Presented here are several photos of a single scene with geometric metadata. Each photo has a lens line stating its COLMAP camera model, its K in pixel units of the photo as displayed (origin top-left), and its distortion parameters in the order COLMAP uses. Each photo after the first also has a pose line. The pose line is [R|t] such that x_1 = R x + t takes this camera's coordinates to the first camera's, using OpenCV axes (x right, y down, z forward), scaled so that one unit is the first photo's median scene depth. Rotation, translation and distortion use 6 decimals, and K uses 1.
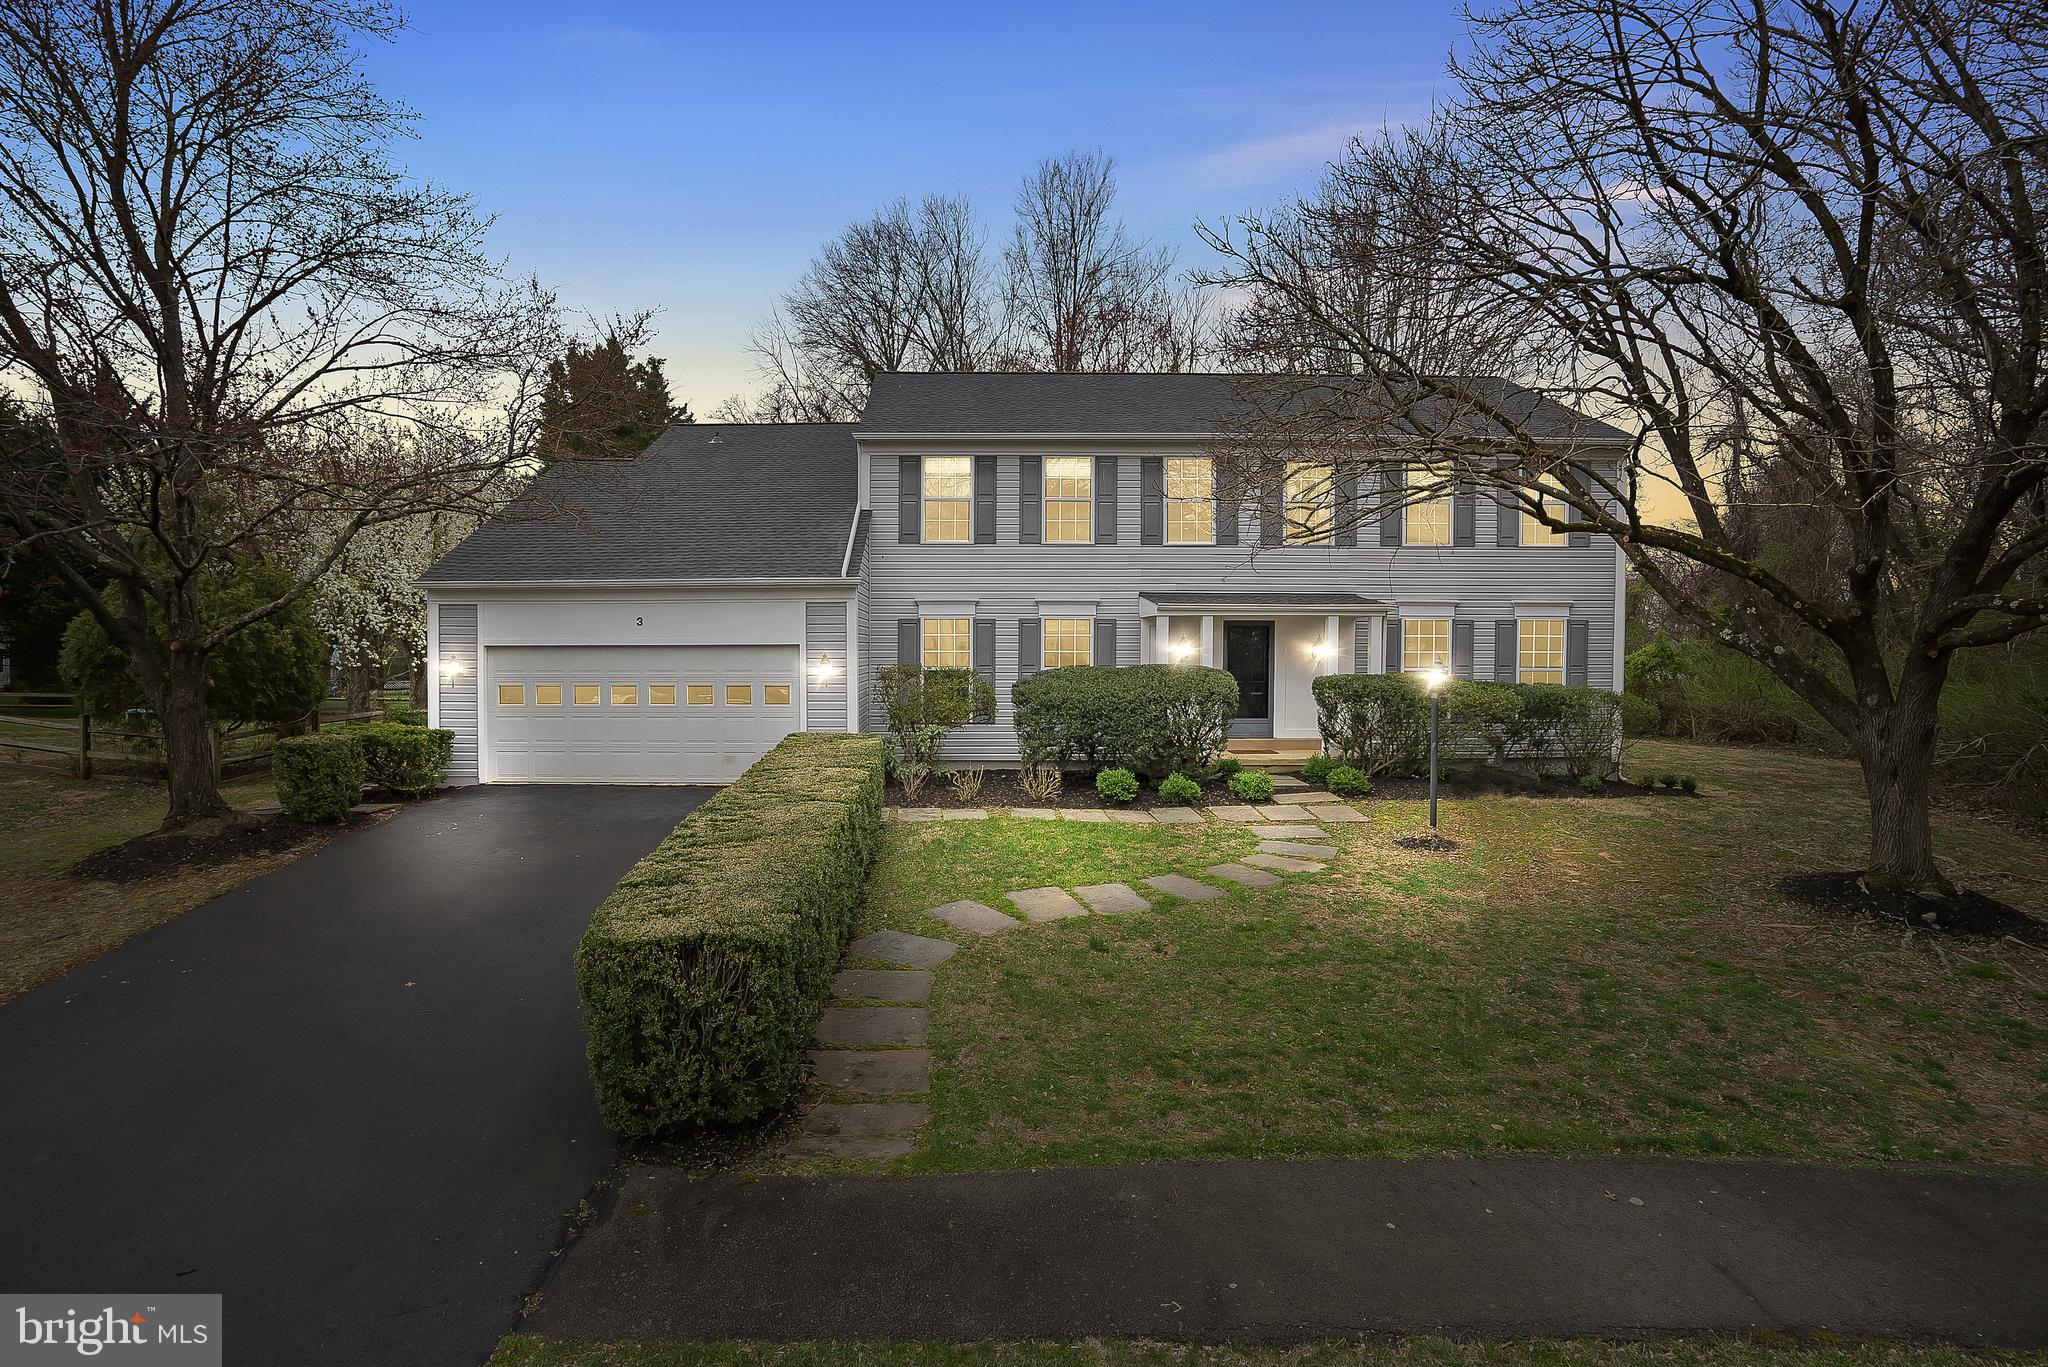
lens RADIAL K [[907.1, 0, 1024.0], [0, 907.1, 683.5], [0, 0, 1]] dist [-0.046710, 0.012087]
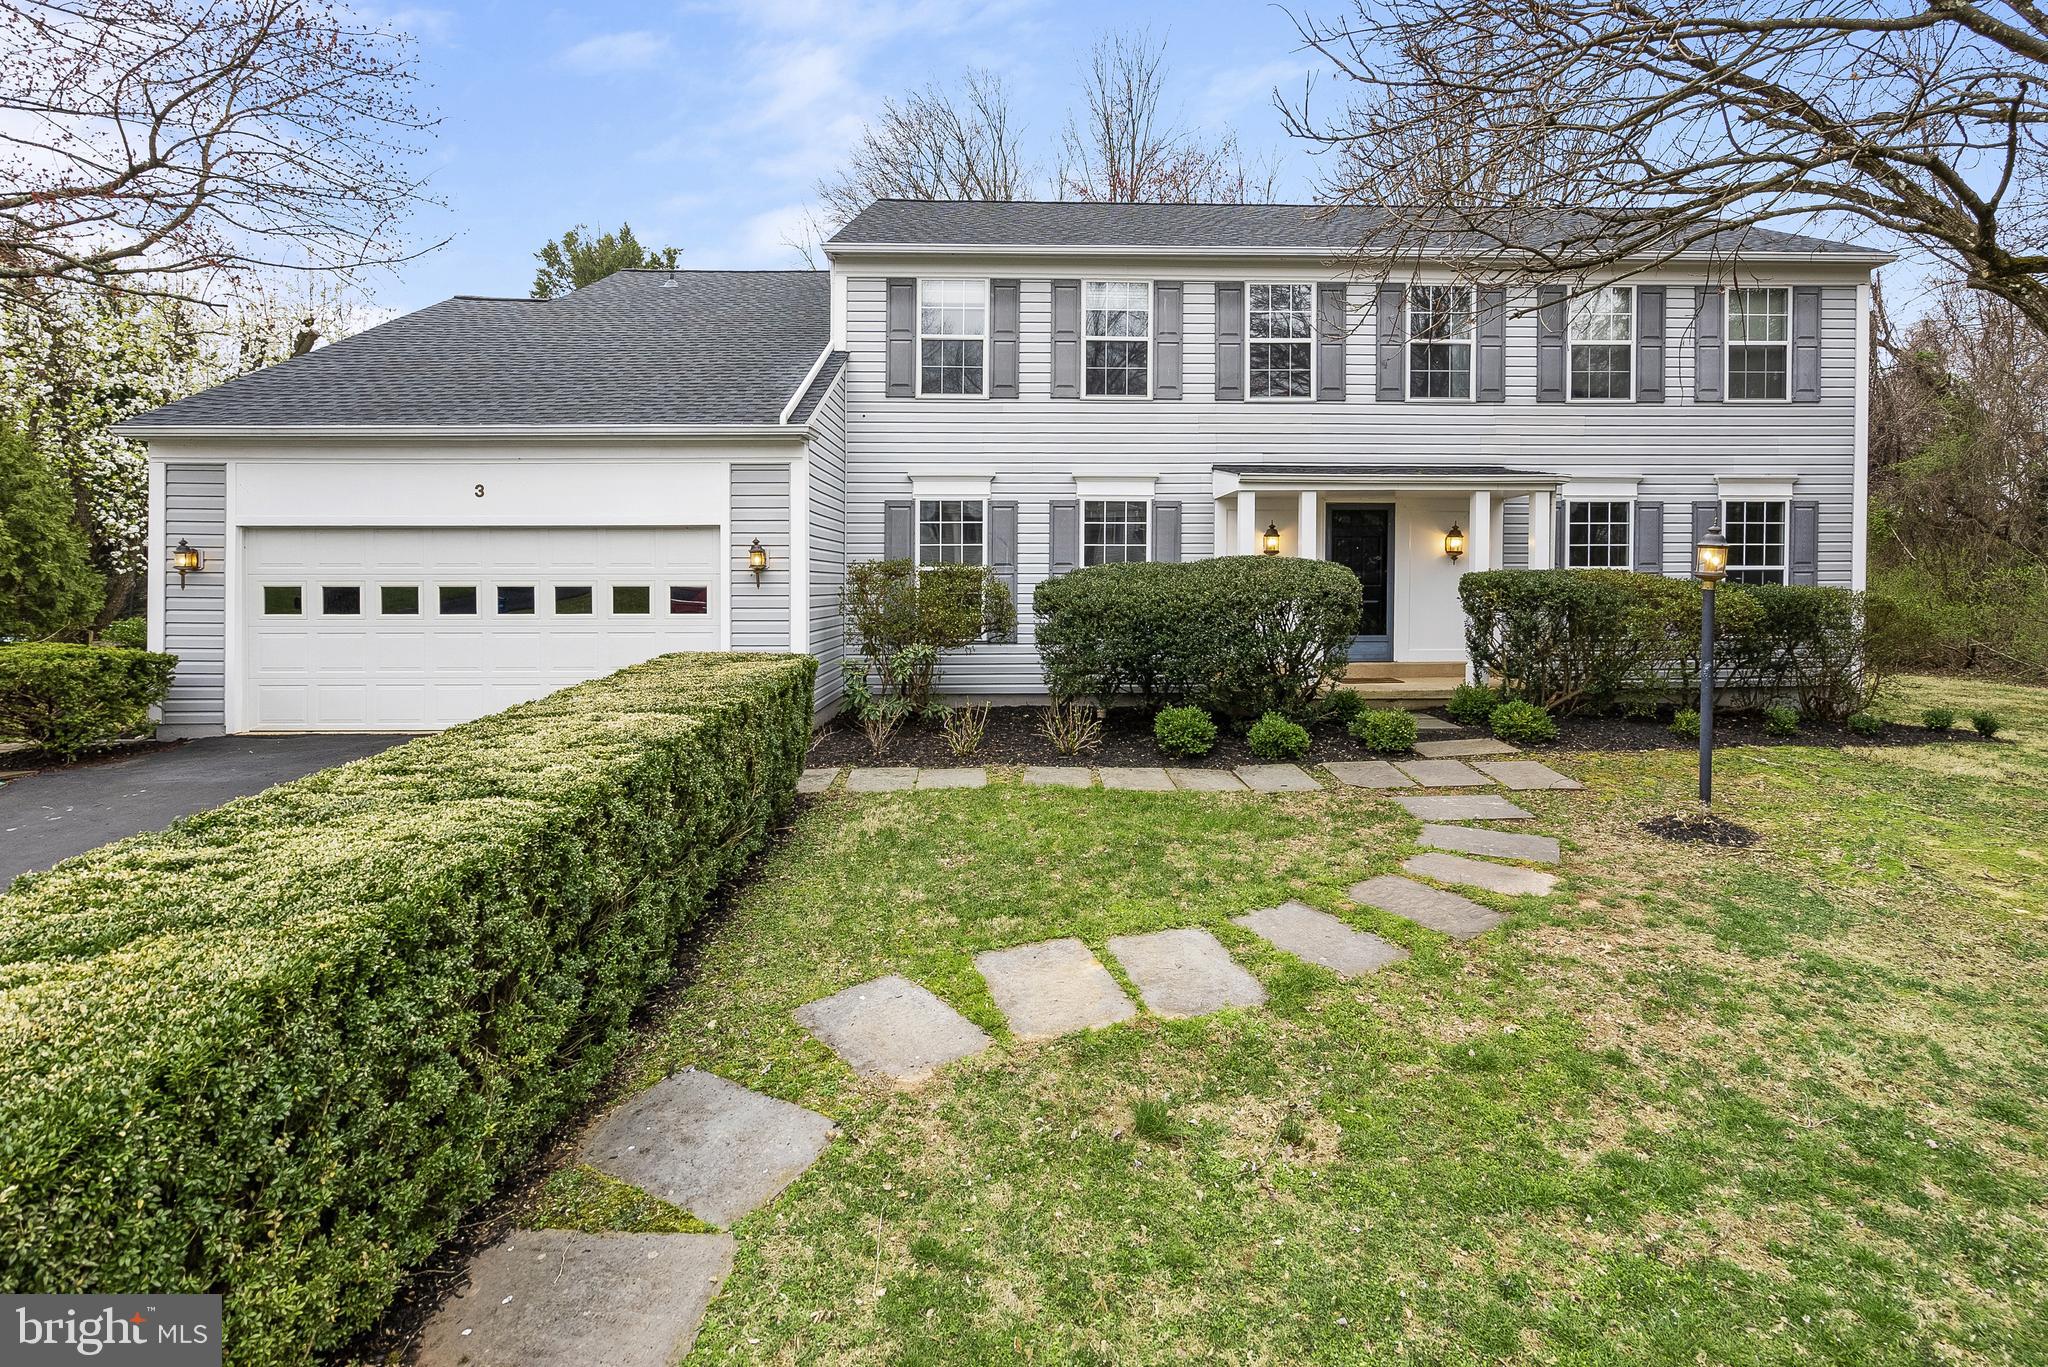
lens RADIAL K [[844.9, 0, 1119.0], [0, 844.9, 609.1], [0, 0, 1]] dist [-0.003609, -0.000046]
pose [[0.999422, -0.001505, 0.033974, 0.039919], [0.001890, 0.999934, -0.011291, 0.036004], [-0.033955, 0.011349, 0.999359, 0.460844]]
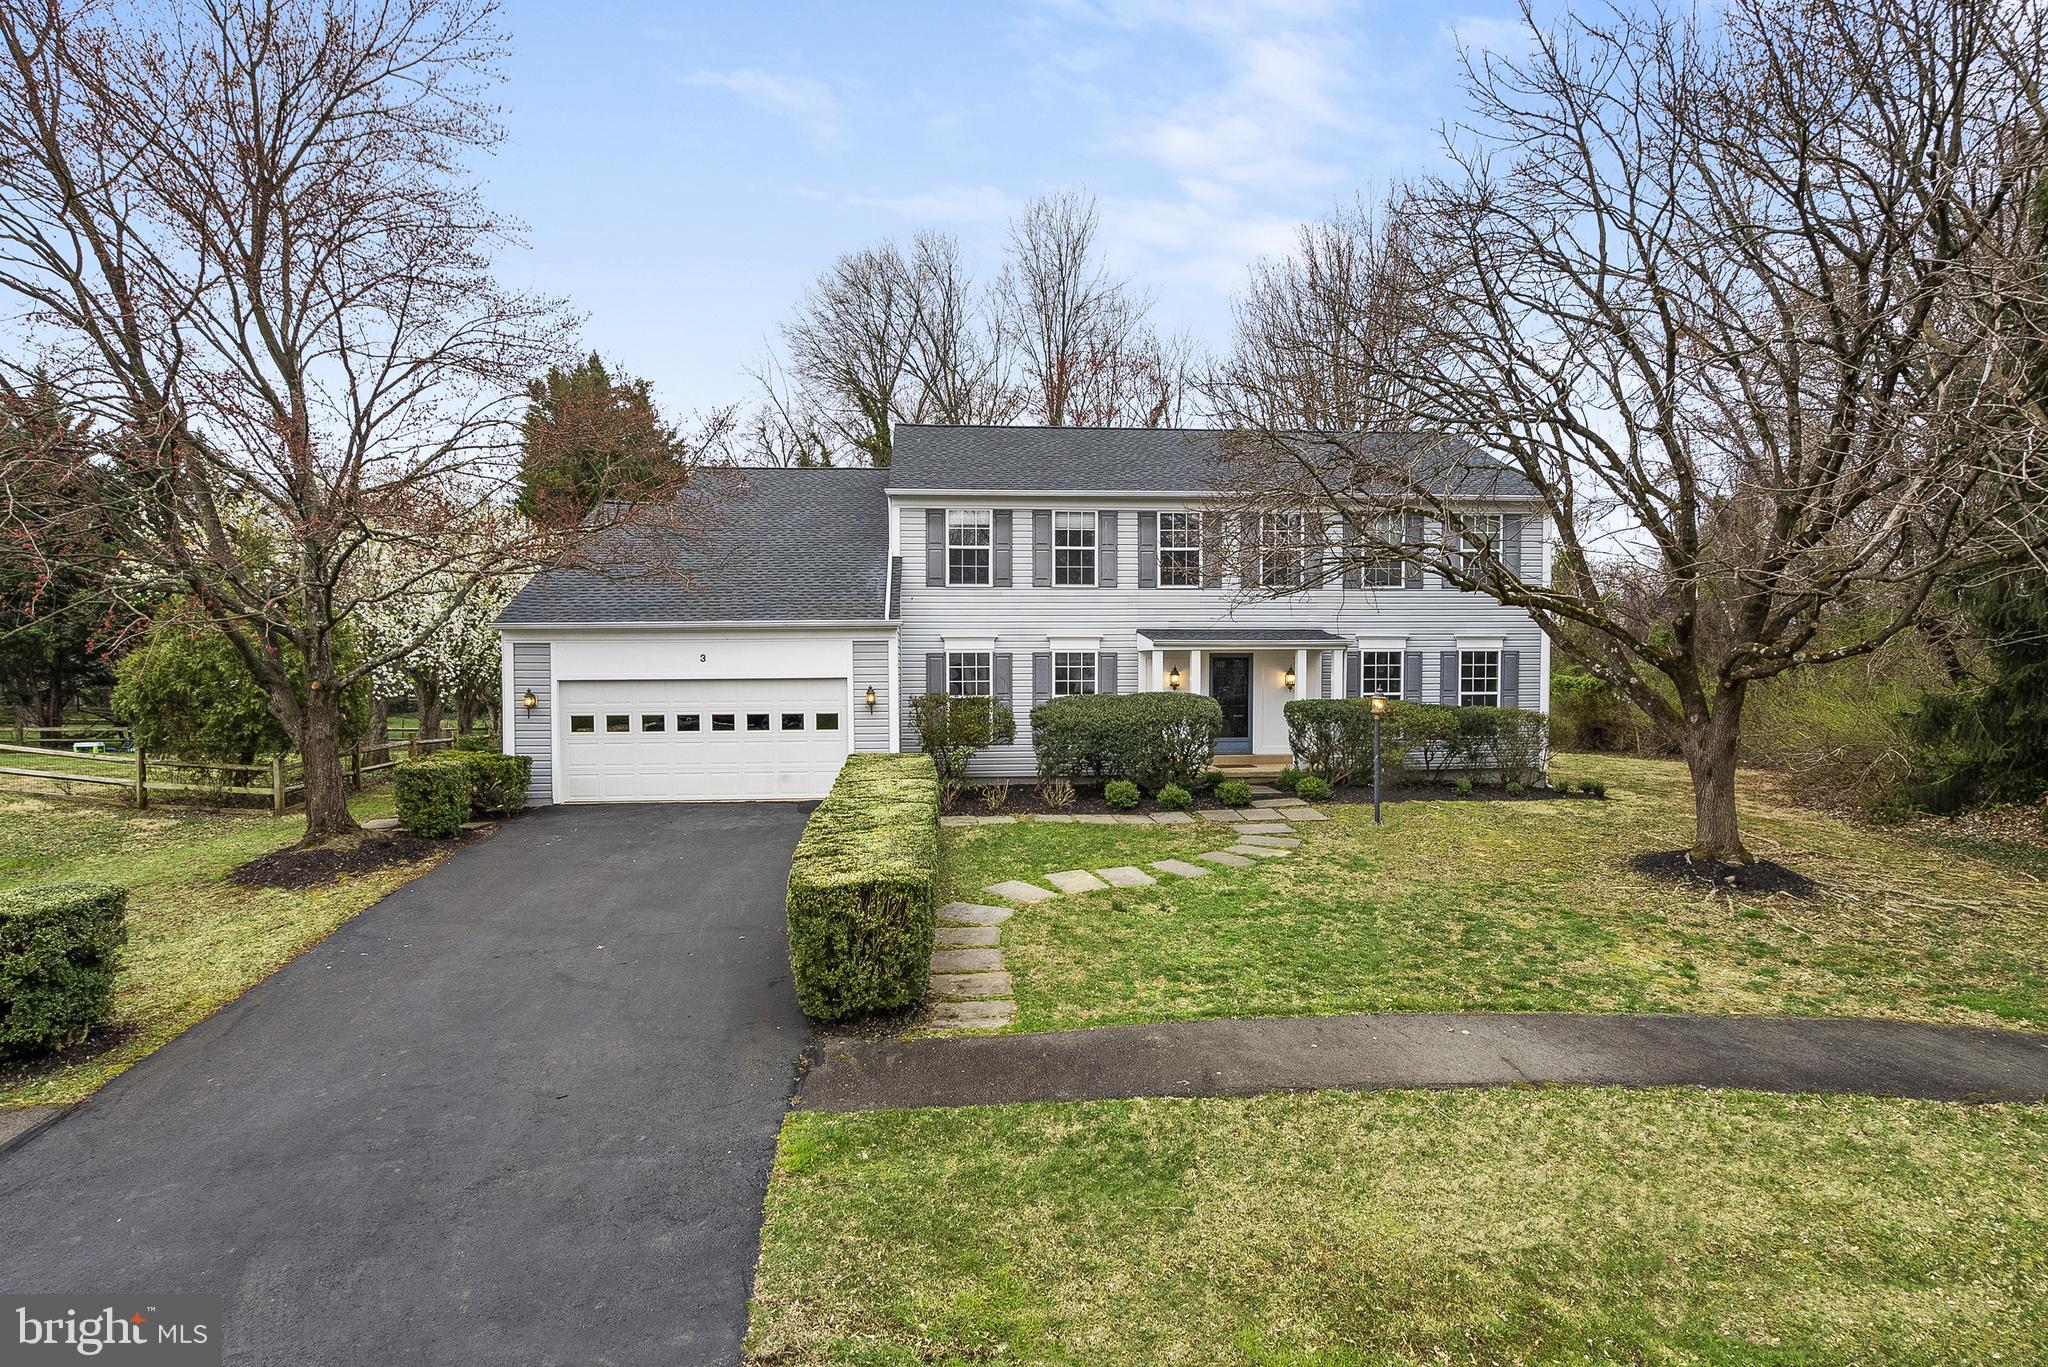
lens RADIAL K [[971.2, 0, 1068.9], [0, 971.2, 713.0], [0, 0, 1]] dist [-0.000066, -0.010525]
pose [[0.997369, -0.009047, 0.071918, -0.071903], [0.008354, 0.999916, 0.009934, -0.010486], [-0.072002, -0.009307, 0.997361, -0.333846]]
